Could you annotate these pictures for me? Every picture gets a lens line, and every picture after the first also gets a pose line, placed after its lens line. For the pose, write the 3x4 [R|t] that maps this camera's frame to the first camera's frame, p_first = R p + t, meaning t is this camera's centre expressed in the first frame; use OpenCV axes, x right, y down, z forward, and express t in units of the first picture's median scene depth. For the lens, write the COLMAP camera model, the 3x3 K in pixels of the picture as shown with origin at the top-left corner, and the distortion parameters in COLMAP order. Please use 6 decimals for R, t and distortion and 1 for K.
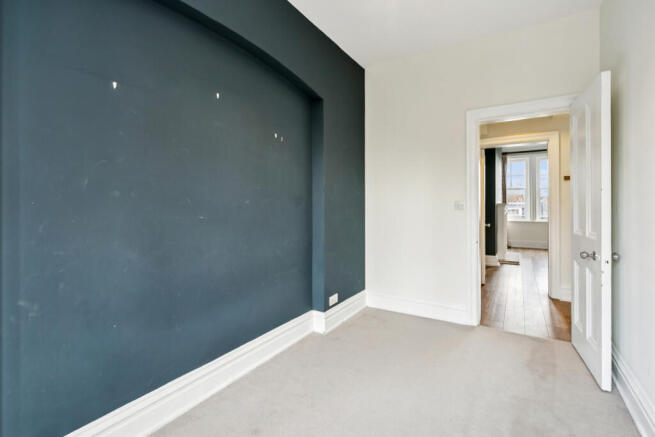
lens RADIAL K [[314.2, 0, 331.5], [0, 314.2, 209.9], [0, 0, 1]] dist [0.001999, 0.000267]
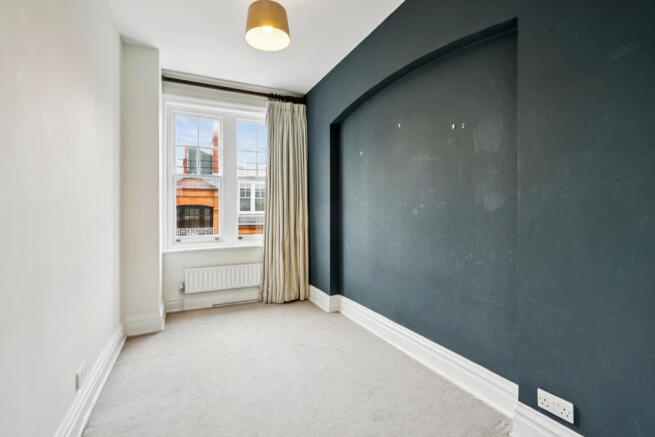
lens RADIAL K [[300.2, 0, 325.8], [0, 300.2, 214.5], [0, 0, 1]] dist [-0.001143, -0.000153]
pose [[-0.563876, 0.013702, -0.825746, 0.689126], [0.008074, 0.999906, 0.011078, -0.010447], [0.825820, -0.000420, -0.563934, 1.174239]]
